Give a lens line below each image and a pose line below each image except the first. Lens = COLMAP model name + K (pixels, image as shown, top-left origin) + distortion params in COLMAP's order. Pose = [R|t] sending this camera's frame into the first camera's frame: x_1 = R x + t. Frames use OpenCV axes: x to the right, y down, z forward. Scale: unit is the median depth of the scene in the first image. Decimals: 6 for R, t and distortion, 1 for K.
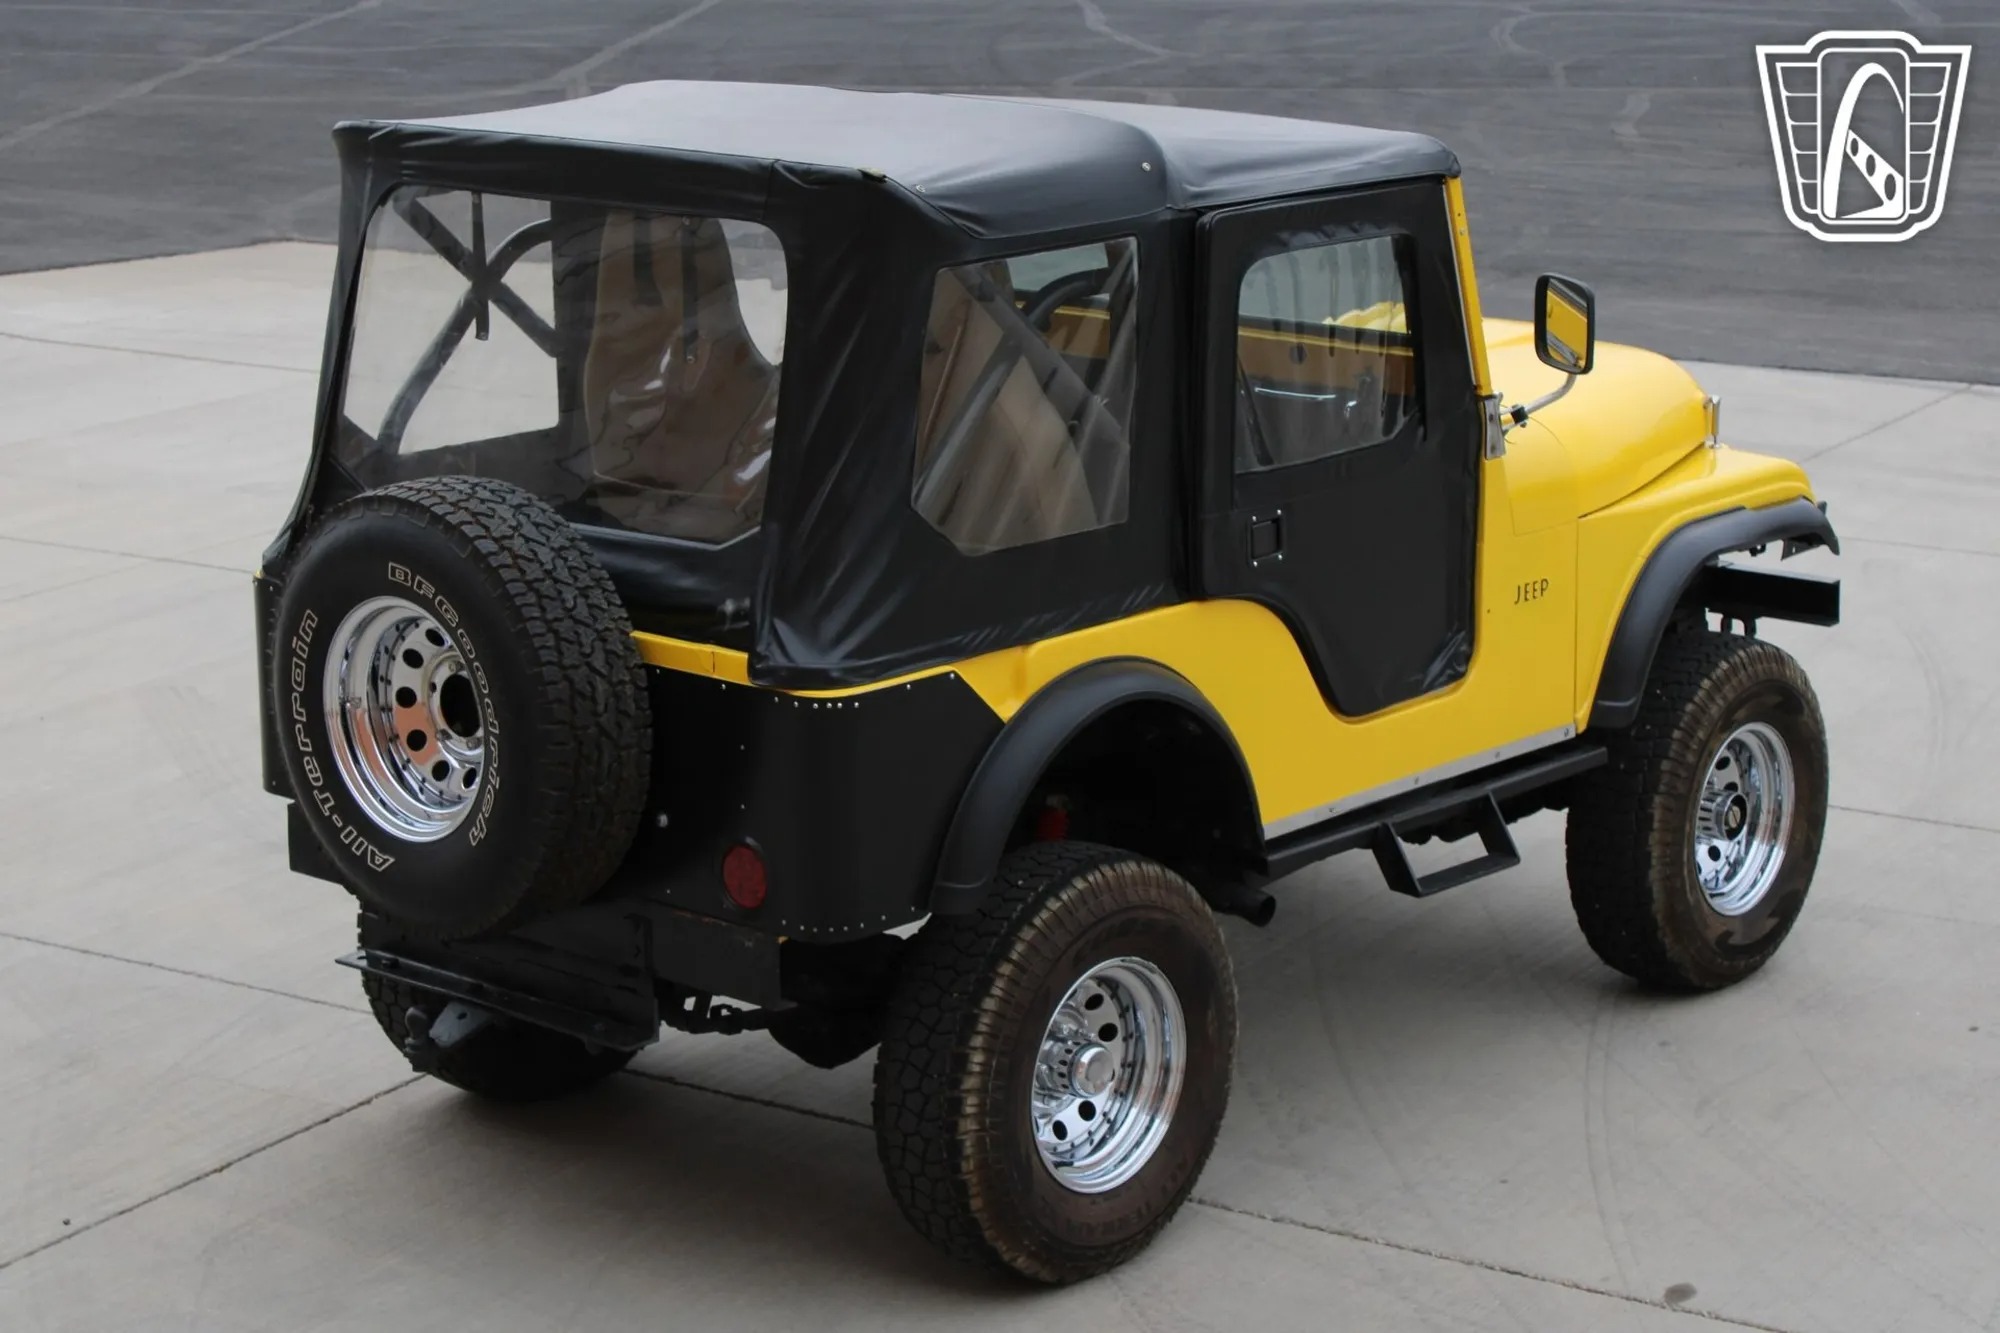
lens RADIAL K [[3930.4, 0, 1009.3], [0, 3930.4, 673.8], [0, 0, 1]] dist [0.002878, 0.000000]
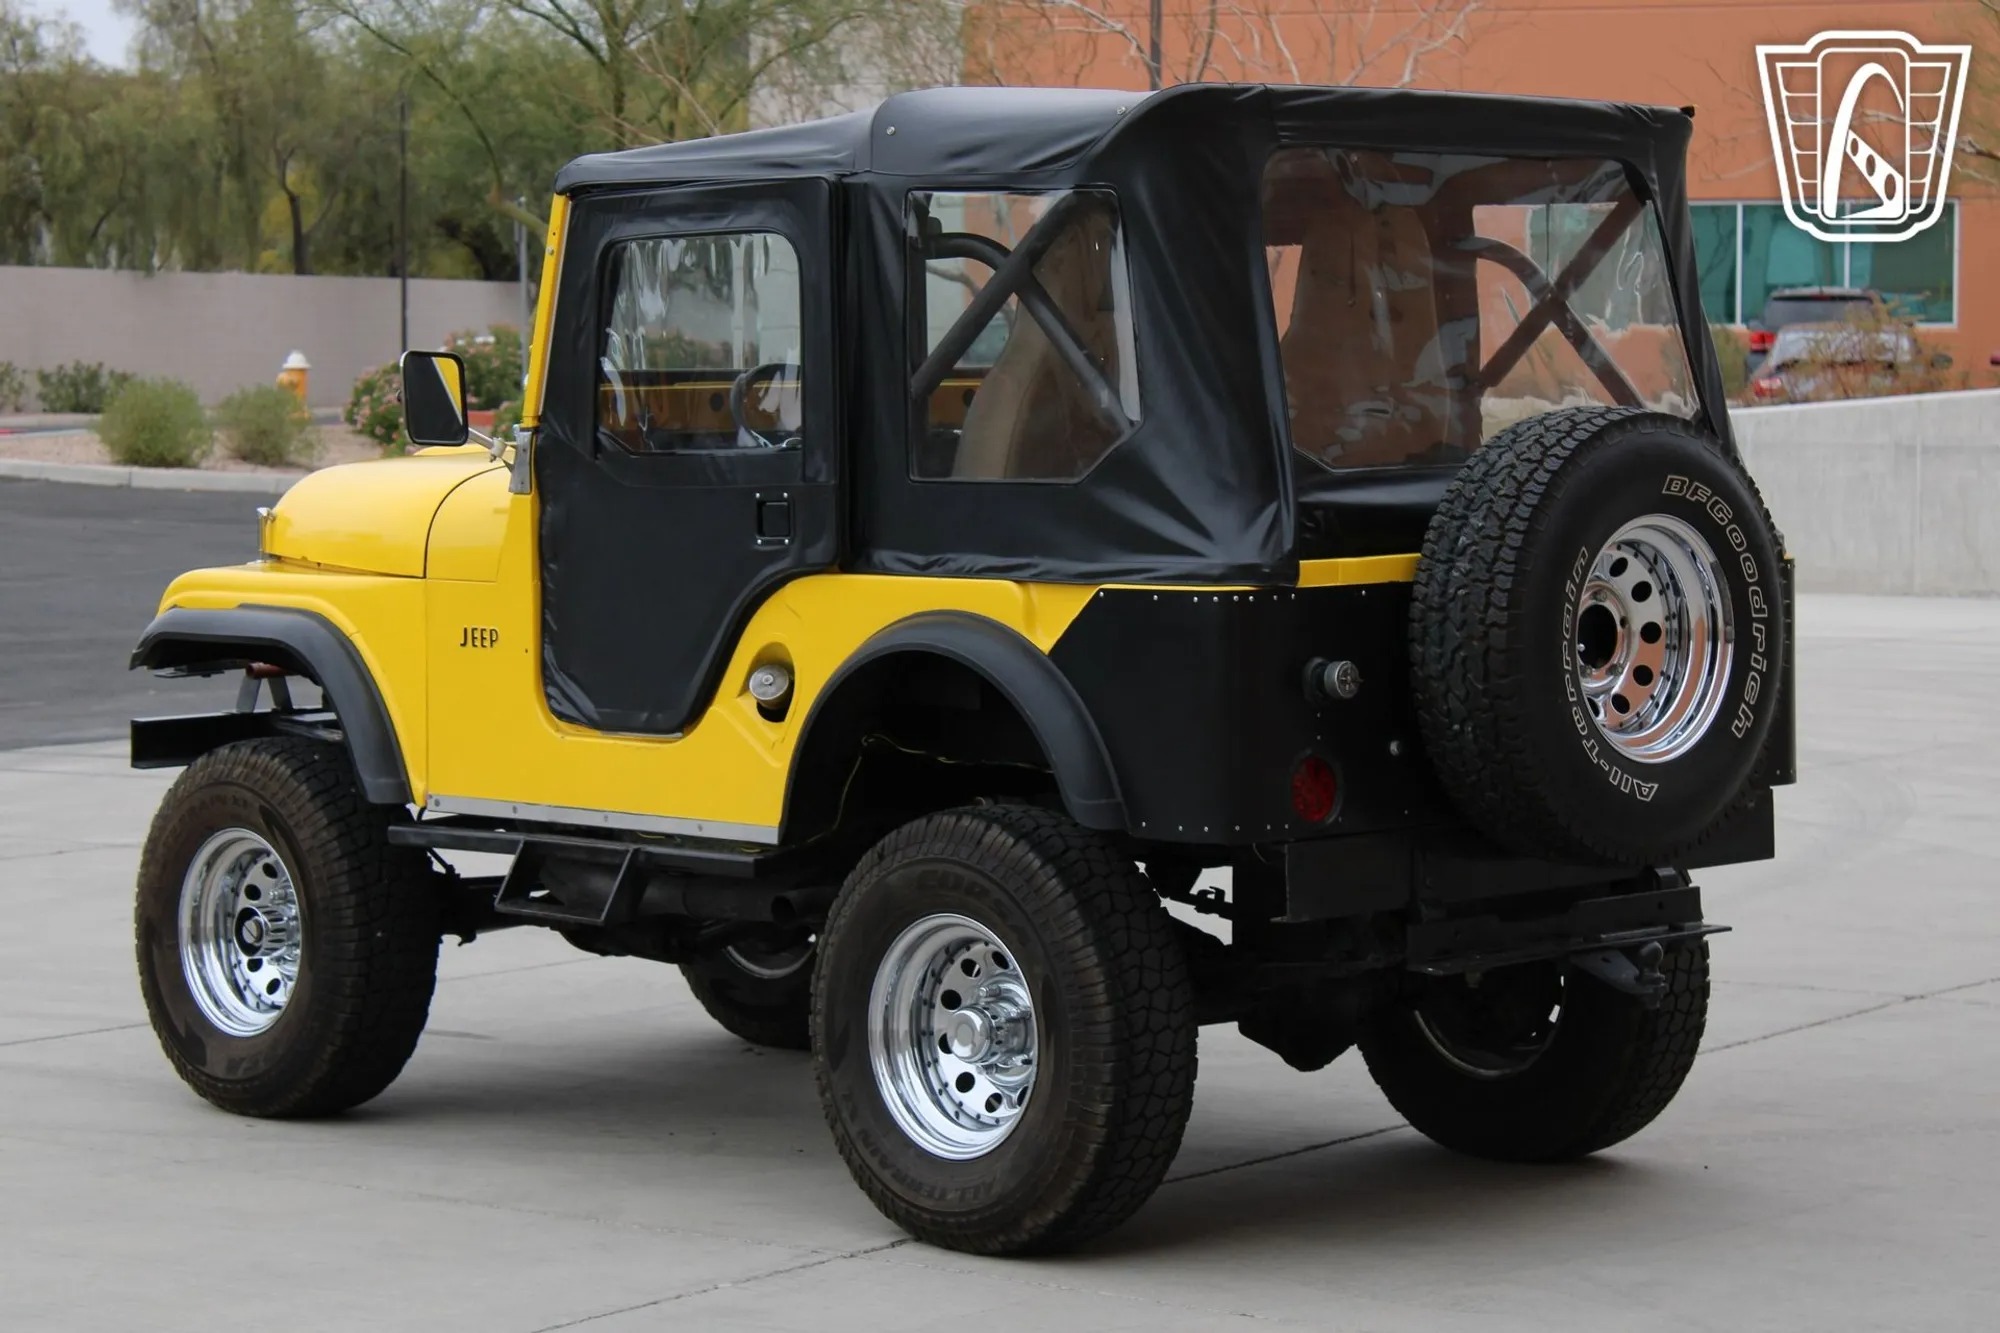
lens RADIAL K [[4812.9, 0, 1018.8], [0, 4812.9, 671.1], [0, 0, 1]] dist [0.061280, 0.000000]
pose [[0.075145, -0.056164, 0.995590, -1.353172], [0.243308, 0.969269, 0.036315, -0.062721], [-0.967034, 0.239506, 0.086501, 1.026272]]
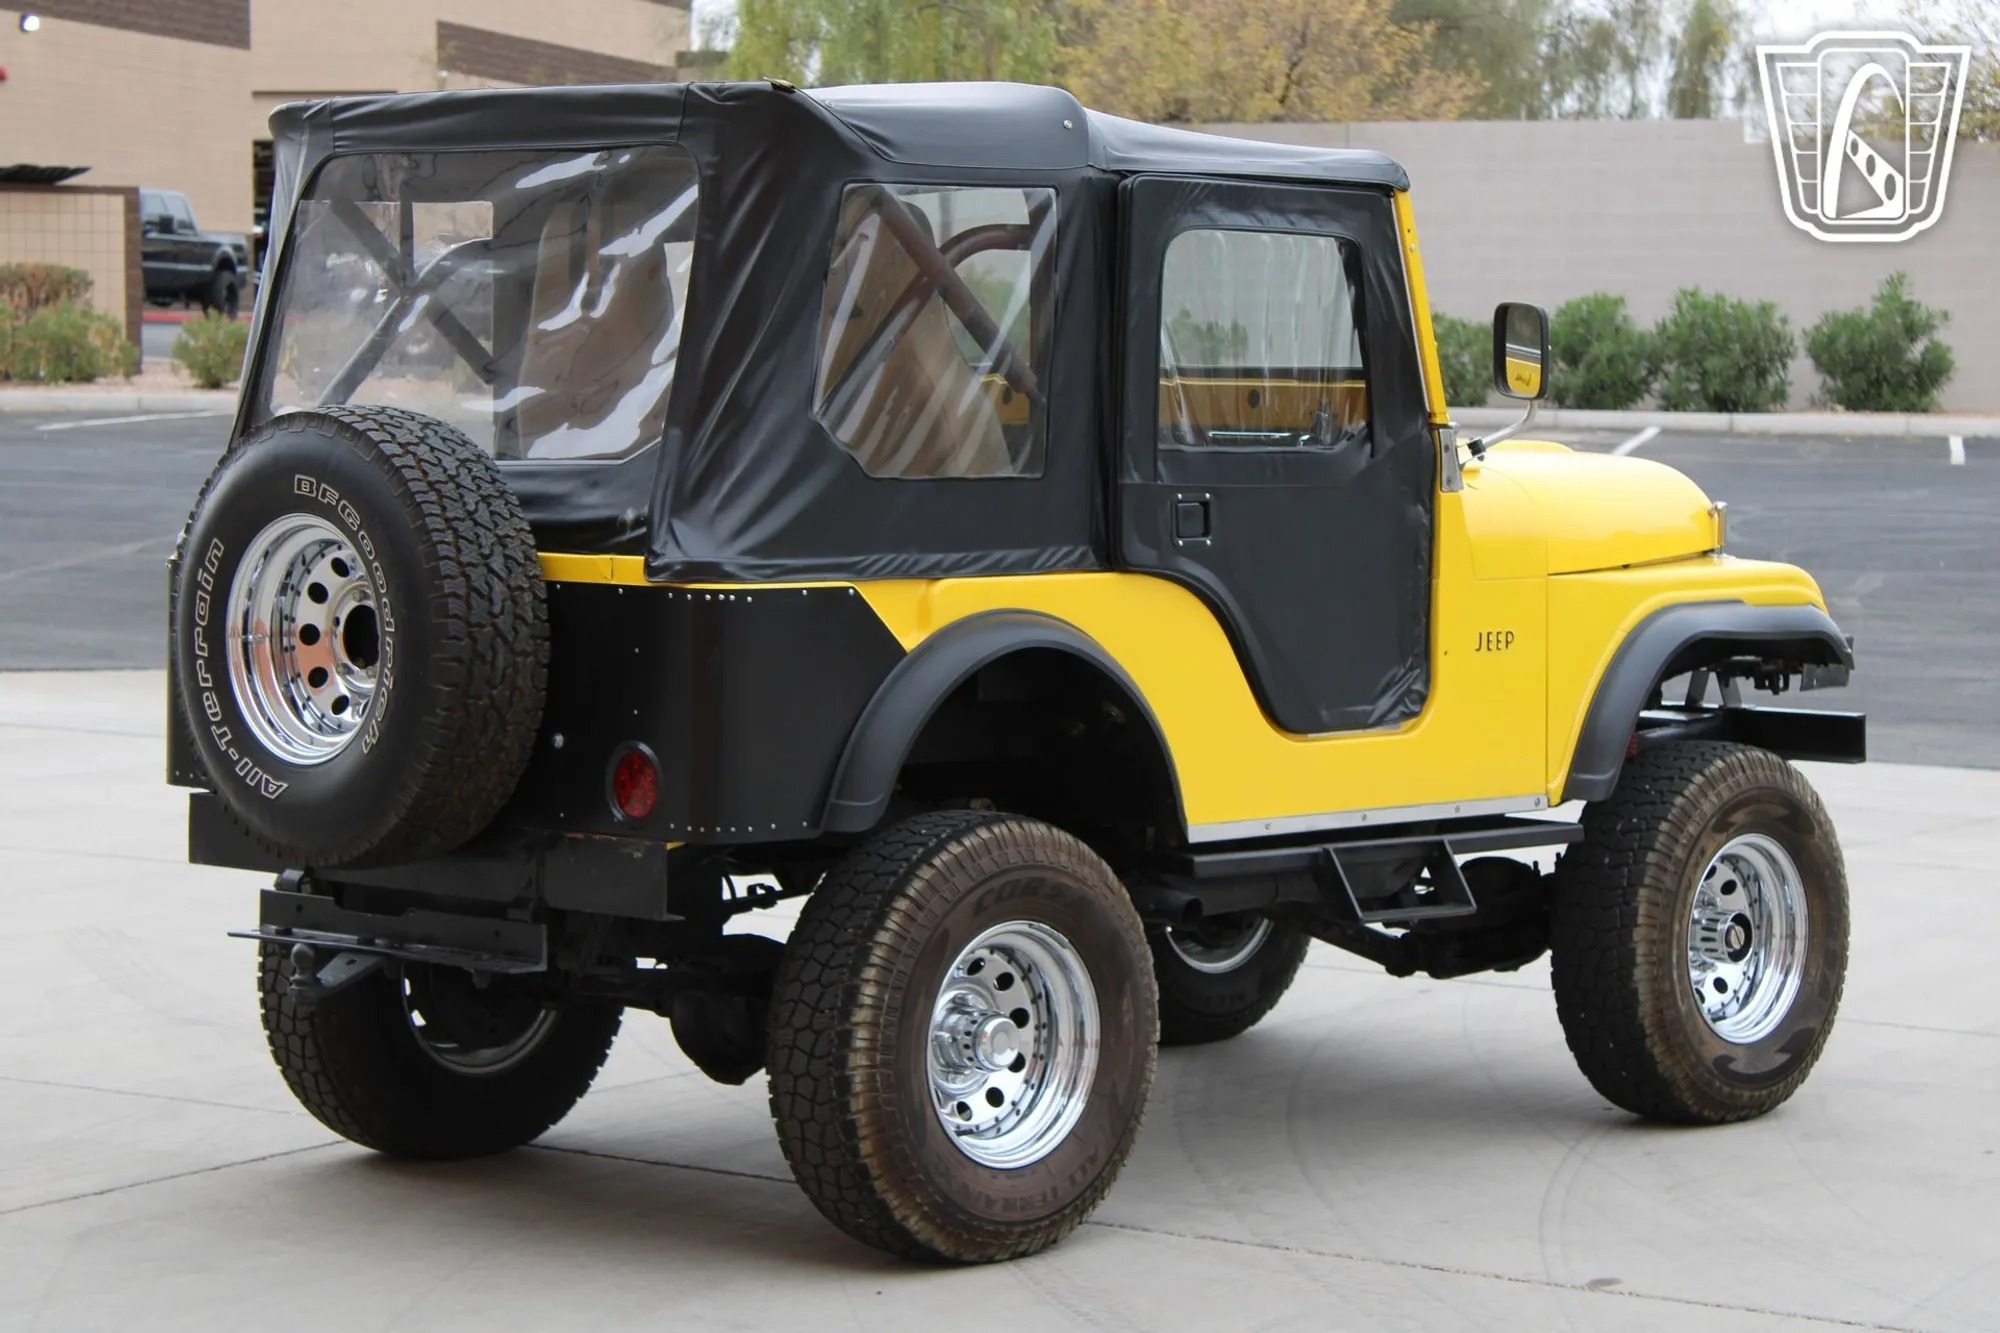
lens RADIAL K [[4960.4, 0, 1003.0], [0, 4960.4, 668.9], [0, 0, 1]] dist [0.075619, 0.000000]
pose [[0.998838, 0.017875, -0.044746, 0.077030], [-0.025335, 0.984743, -0.172163, 0.225180], [0.040986, 0.173096, 0.984052, -0.222441]]
